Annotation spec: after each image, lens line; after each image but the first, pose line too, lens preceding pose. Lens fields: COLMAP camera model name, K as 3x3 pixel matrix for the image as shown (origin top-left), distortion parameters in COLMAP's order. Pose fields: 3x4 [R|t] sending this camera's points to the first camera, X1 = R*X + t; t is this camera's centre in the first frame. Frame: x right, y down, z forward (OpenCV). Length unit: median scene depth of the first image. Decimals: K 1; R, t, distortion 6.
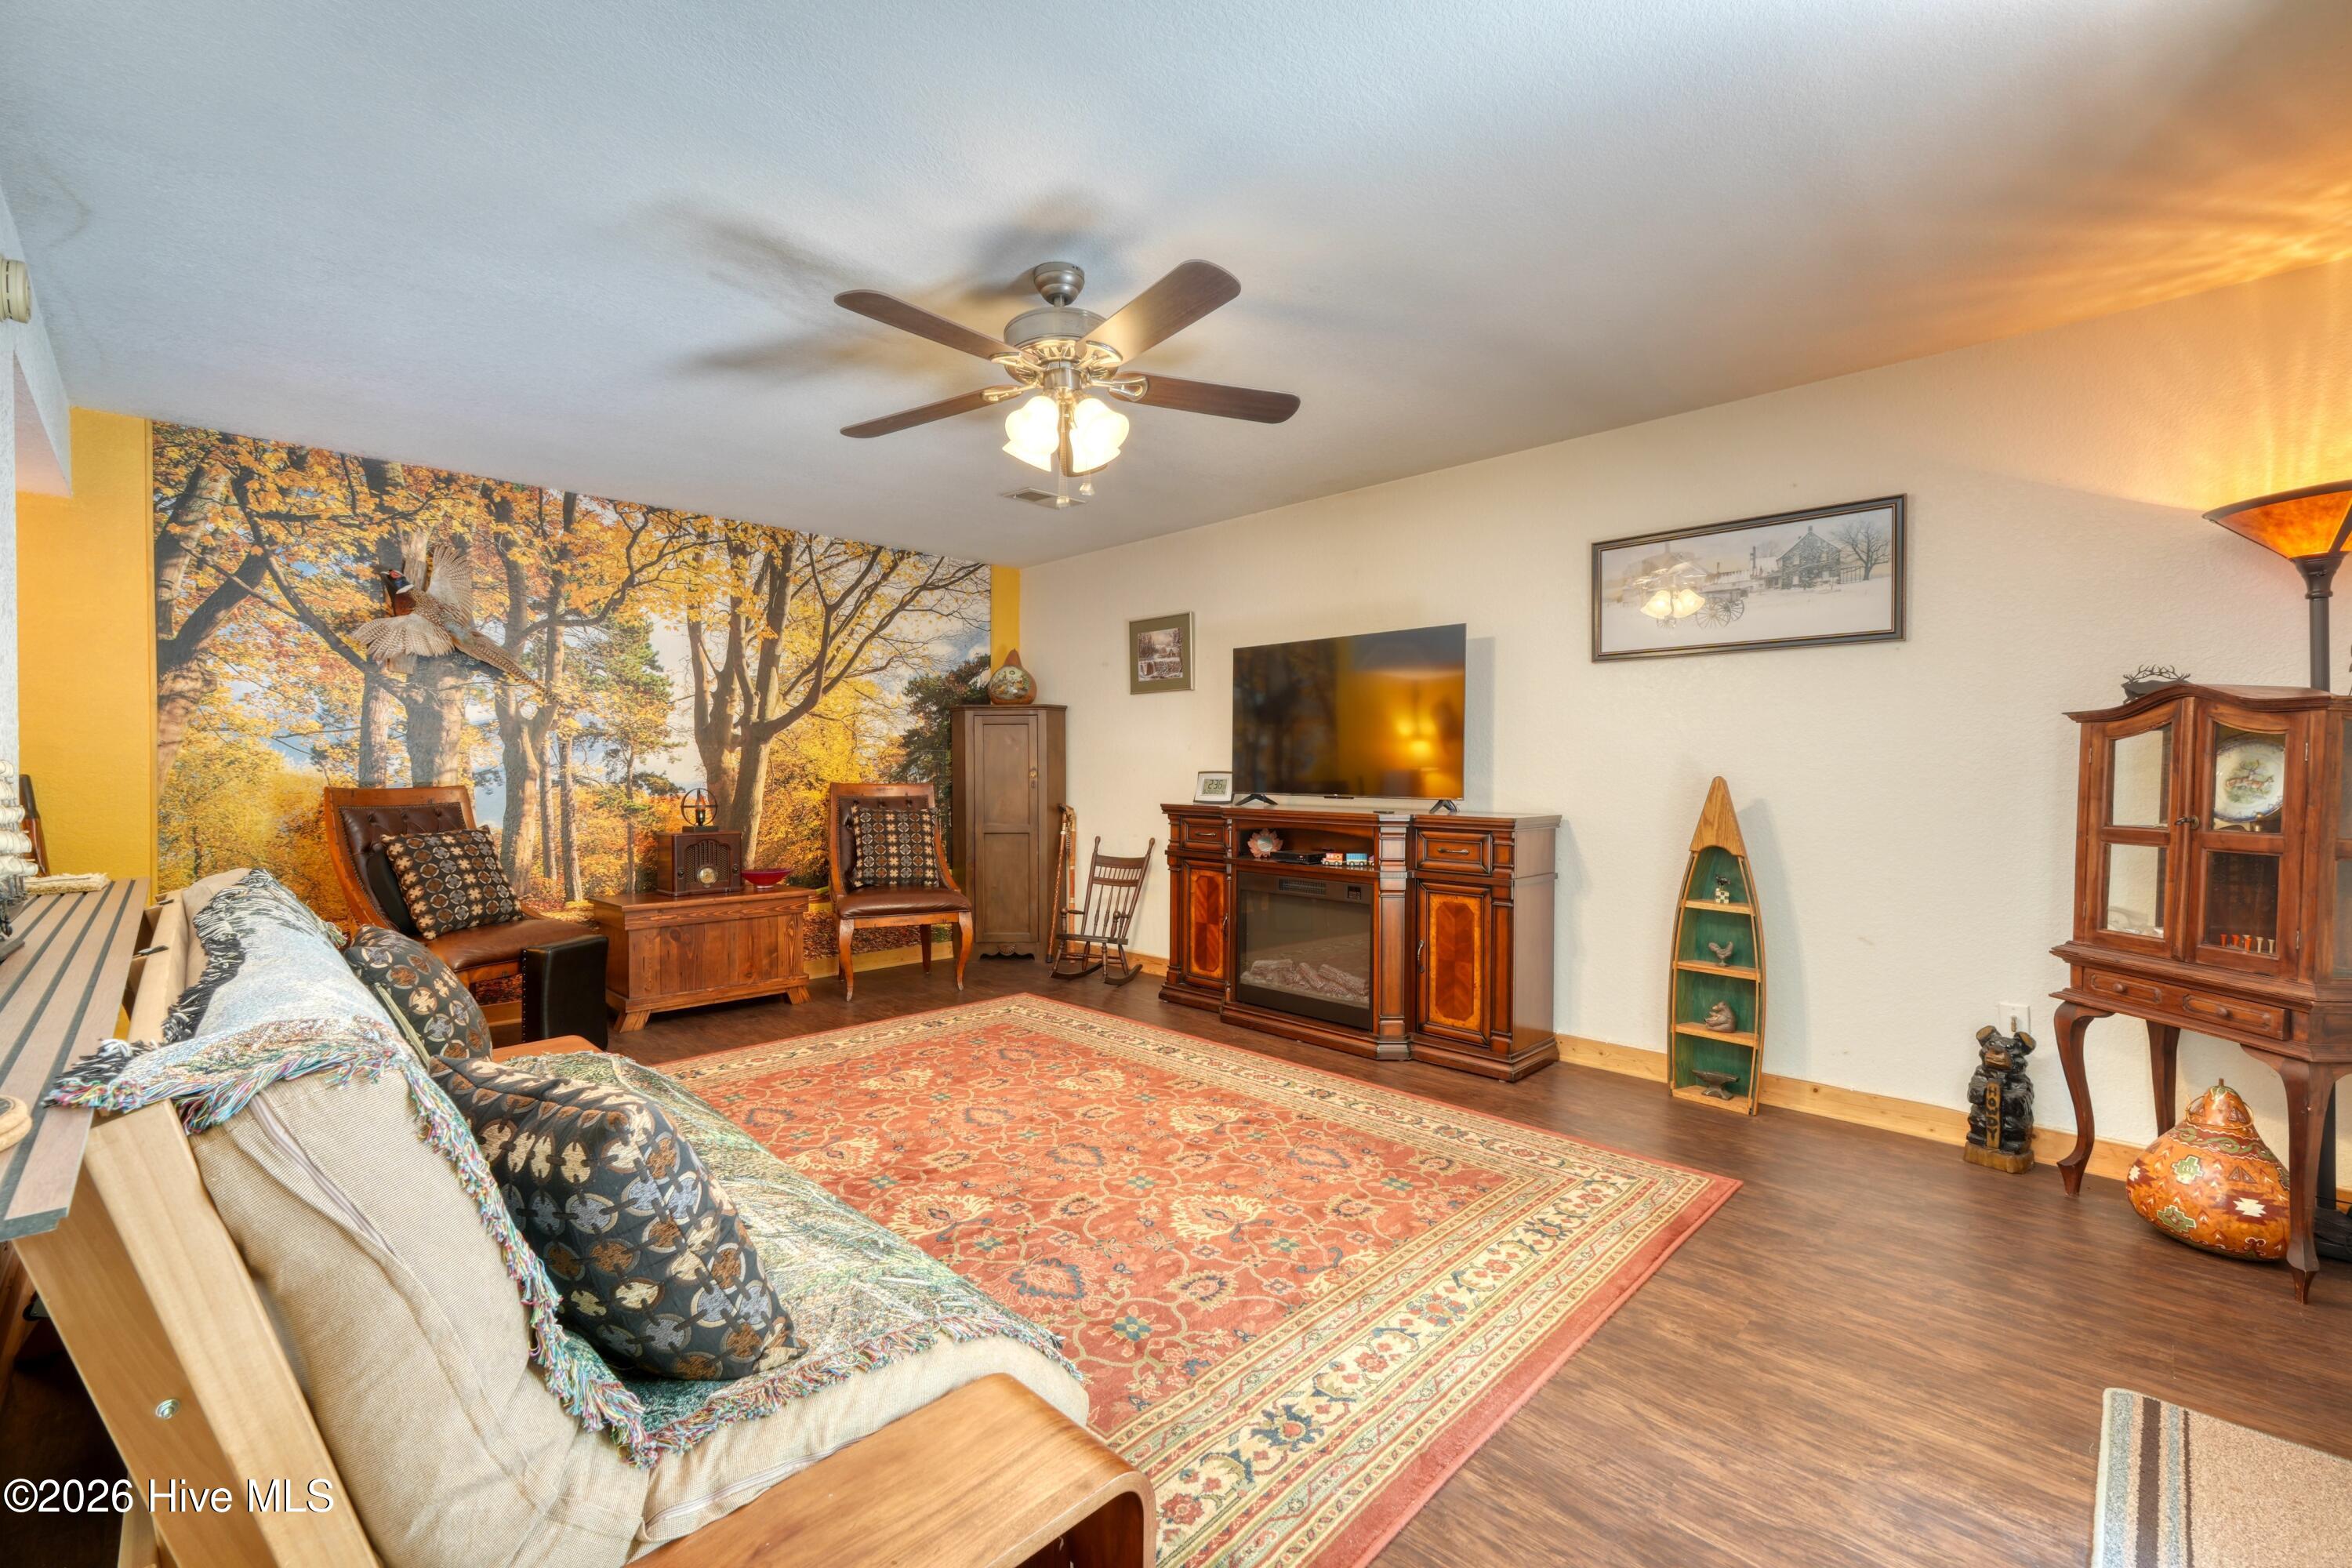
lens RADIAL K [[996.9, 0, 1174.5], [0, 996.9, 776.7], [0, 0, 1]] dist [-0.007213, 0.004225]
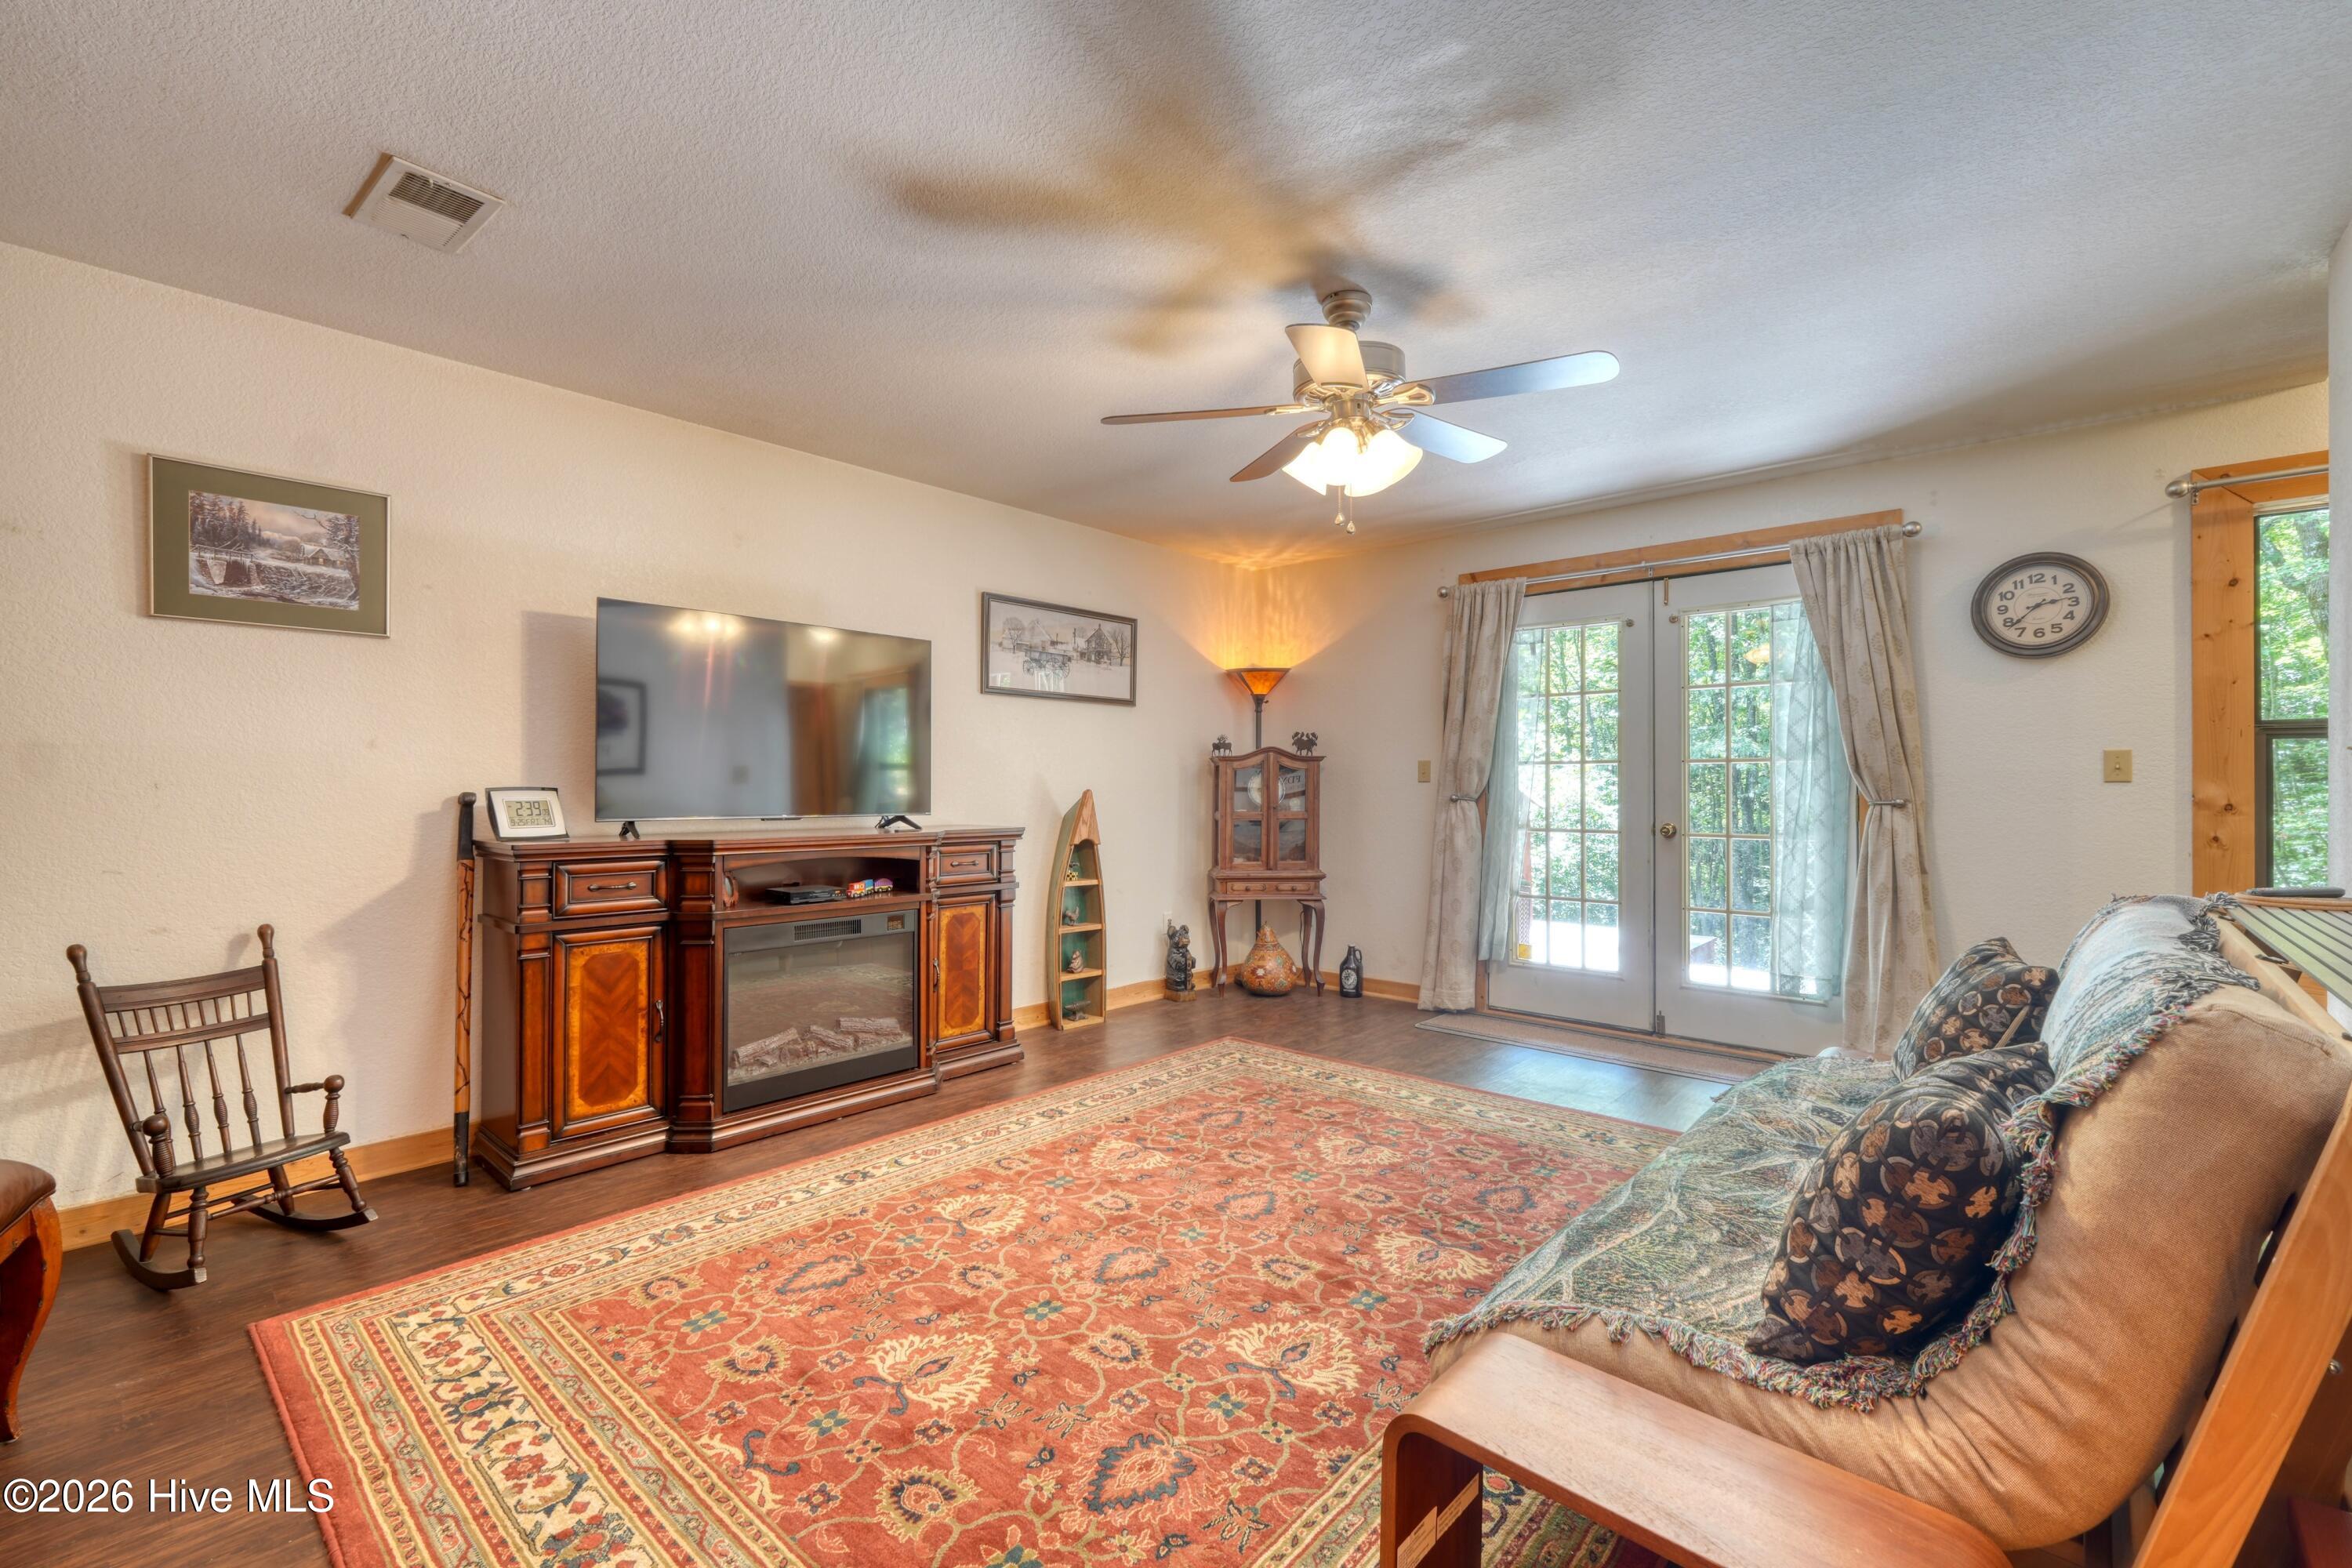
lens RADIAL K [[996.9, 0, 1165.7], [0, 996.9, 776.4], [0, 0, 1]] dist [-0.007213, 0.004225]
pose [[-0.044138, 0.006342, 0.999005, -0.753779], [0.004669, 0.999970, -0.006142, -0.008323], [-0.999015, 0.004393, -0.044166, 0.827081]]
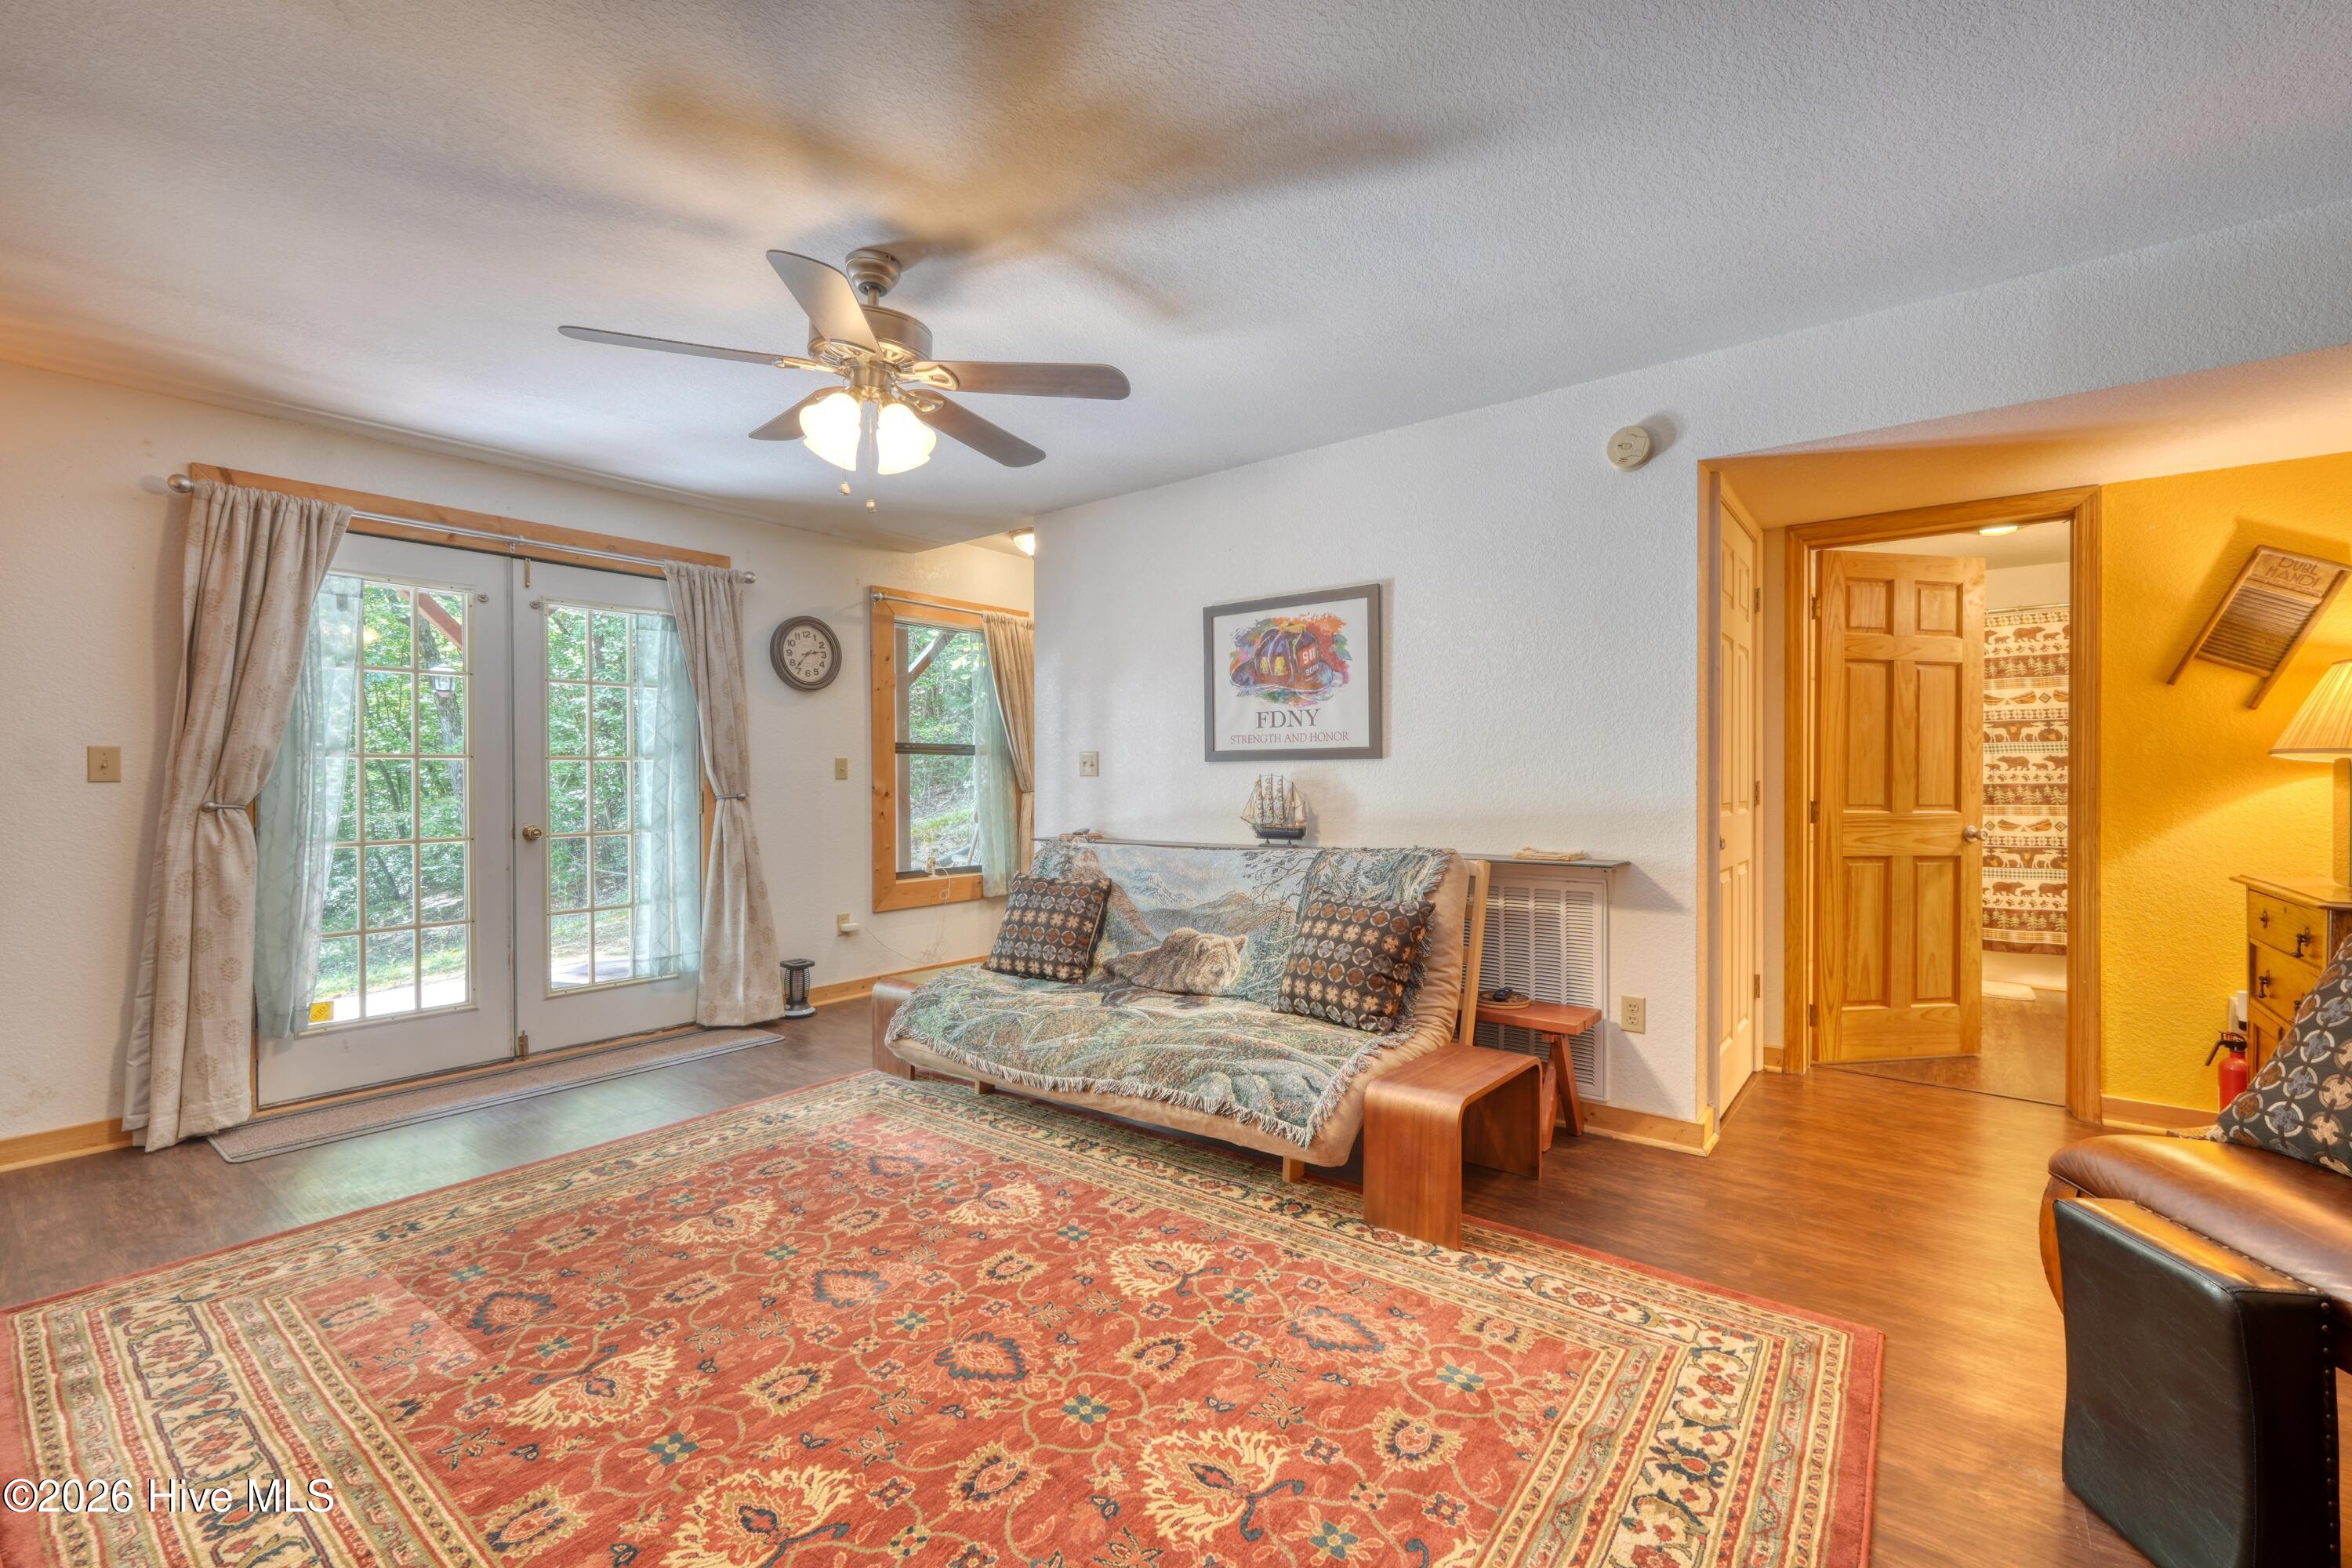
lens RADIAL K [[996.9, 0, 1180.5], [0, 996.9, 779.0], [0, 0, 1]] dist [-0.007213, 0.004225]
pose [[-0.992980, 0.003779, -0.118220, -0.195661], [0.003246, 0.999984, 0.004703, -0.010364], [0.118236, 0.004287, -0.992976, 1.326676]]
